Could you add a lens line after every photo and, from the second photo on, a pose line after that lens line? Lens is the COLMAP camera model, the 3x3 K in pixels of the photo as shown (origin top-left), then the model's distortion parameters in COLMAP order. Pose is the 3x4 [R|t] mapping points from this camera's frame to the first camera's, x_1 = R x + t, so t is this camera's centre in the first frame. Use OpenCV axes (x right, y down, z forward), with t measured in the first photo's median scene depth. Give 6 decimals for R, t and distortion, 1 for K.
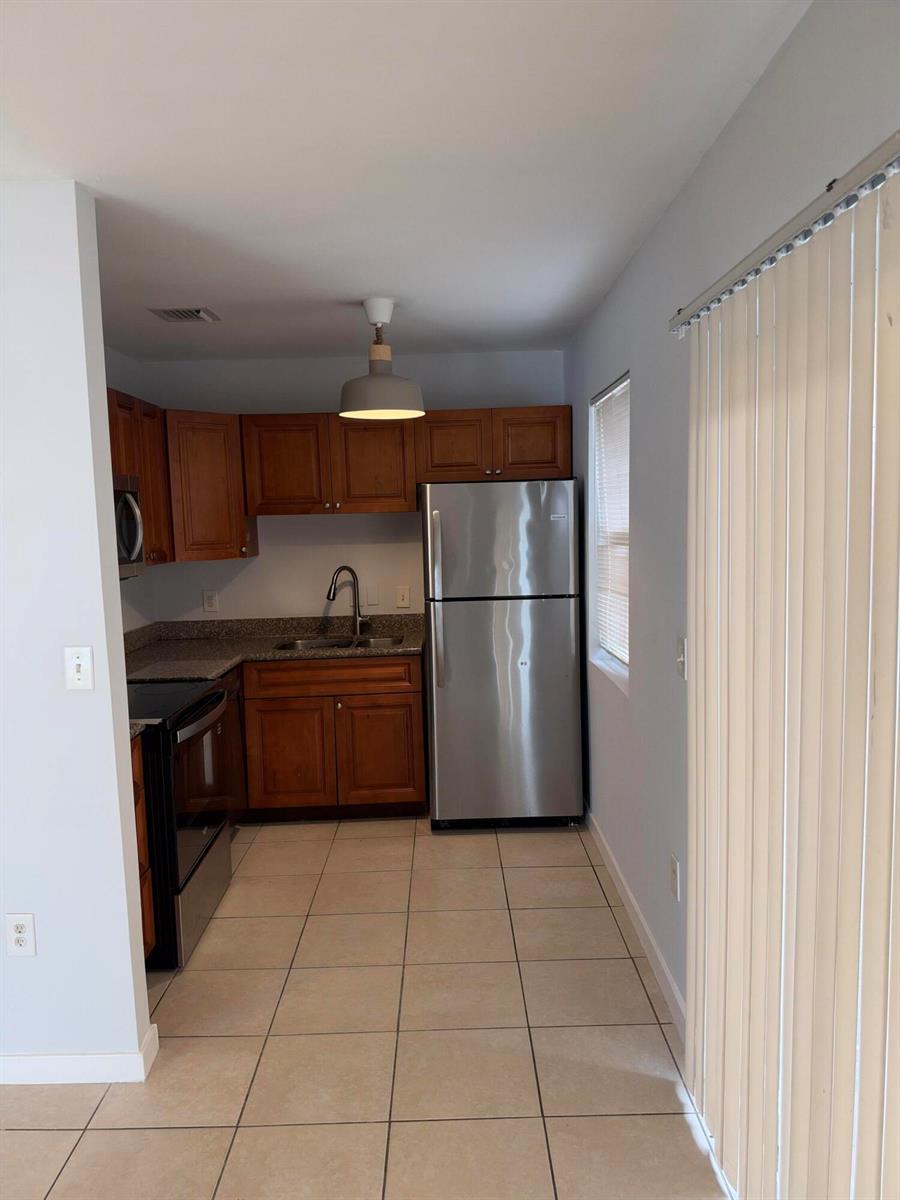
lens RADIAL K [[842.7, 0, 450.0], [0, 842.7, 600.0], [0, 0, 1]] dist [0.003354, 0.000262]
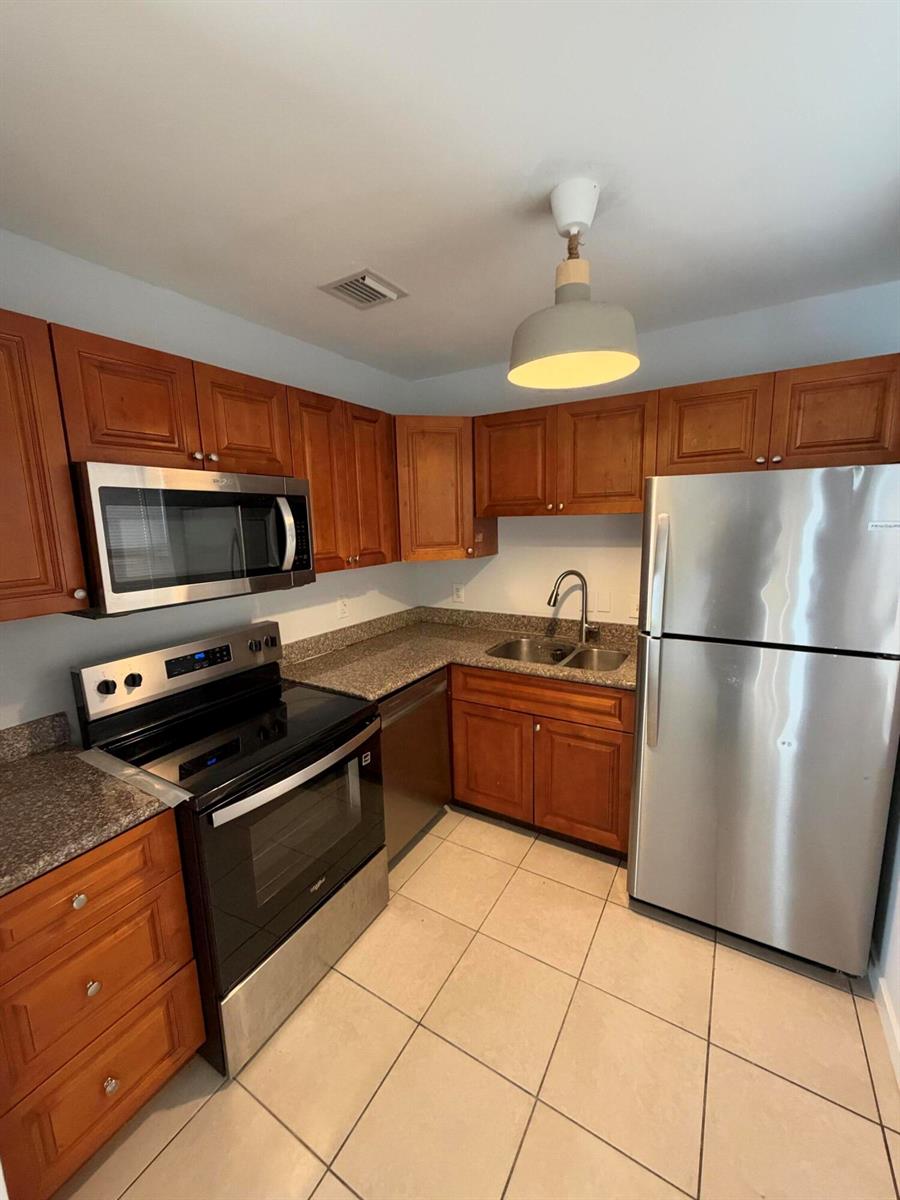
lens RADIAL K [[480.8, 0, 444.4], [0, 480.8, 596.9], [0, 0, 1]] dist [-0.001507, 0.000237]
pose [[0.848239, 0.088080, -0.522238, 0.042546], [-0.046573, 0.994659, 0.092112, -0.058464], [0.527562, -0.053811, 0.847810, 0.499787]]
